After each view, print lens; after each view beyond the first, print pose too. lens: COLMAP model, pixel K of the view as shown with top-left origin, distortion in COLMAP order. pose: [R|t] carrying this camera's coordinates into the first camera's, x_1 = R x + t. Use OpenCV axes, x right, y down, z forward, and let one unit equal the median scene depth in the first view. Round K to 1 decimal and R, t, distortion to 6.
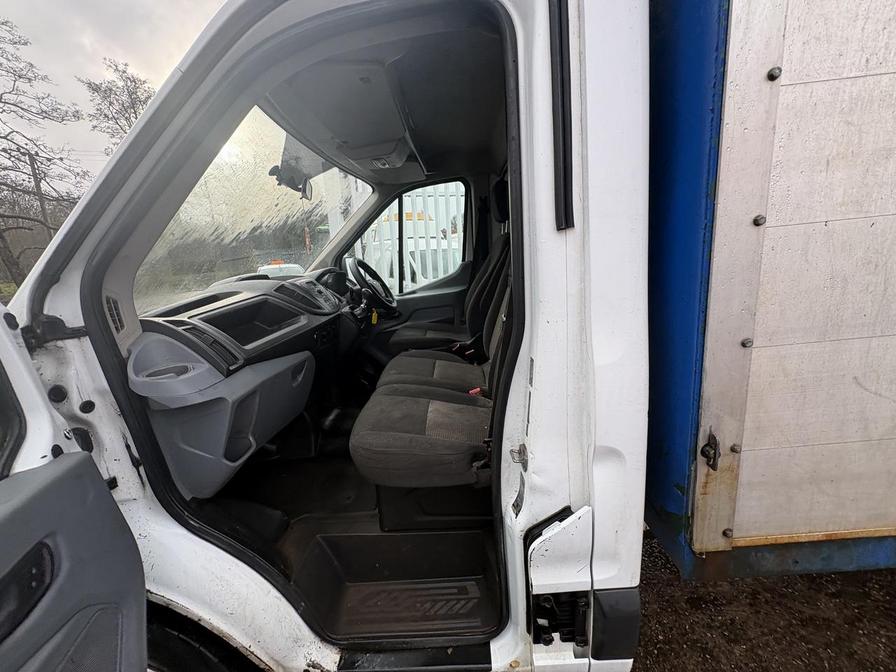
lens RADIAL K [[355.9, 0, 446.3], [0, 355.9, 338.1], [0, 0, 1]] dist [-0.001125, -0.000035]
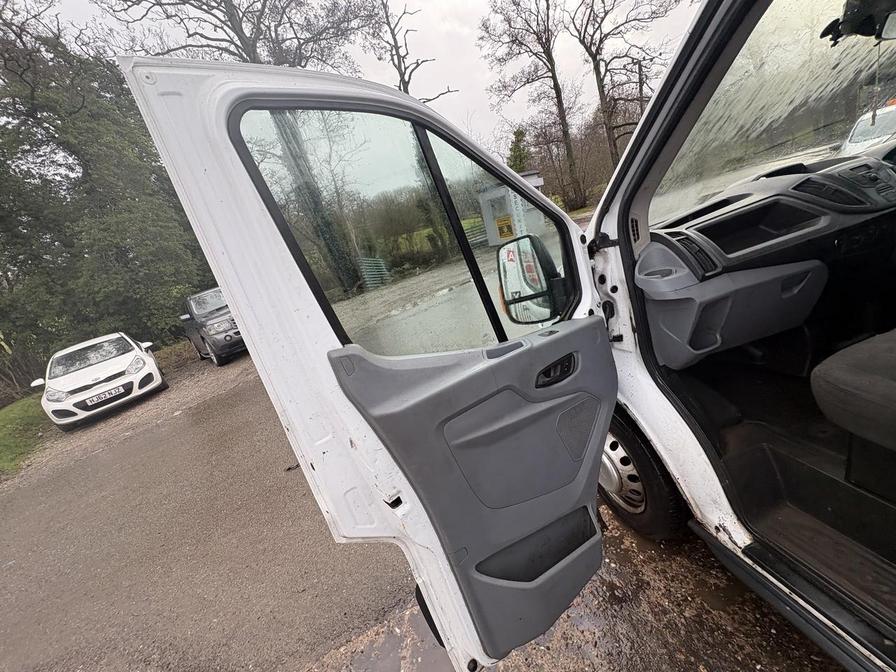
lens RADIAL K [[355.9, 0, 452.0], [0, 355.9, 337.3], [0, 0, 1]] dist [-0.001125, -0.000035]
pose [[0.274612, 0.282486, -0.919124, 0.307902], [0.021974, 0.953780, 0.299702, -0.089536], [0.961304, -0.102499, 0.255712, -0.140983]]
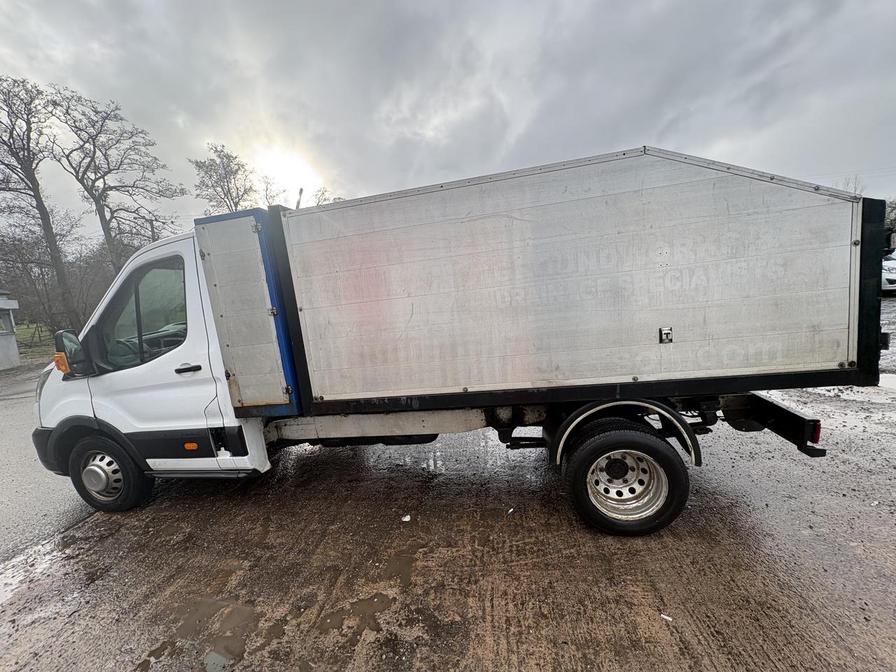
lens RADIAL K [[355.9, 0, 447.8], [0, 355.9, 339.4], [0, 0, 1]] dist [-0.001125, -0.000035]
pose [[0.986713, 0.003779, -0.162432, 2.301075], [-0.016951, 0.996668, -0.079785, 0.130397], [0.161589, 0.081478, 0.983489, -1.458276]]
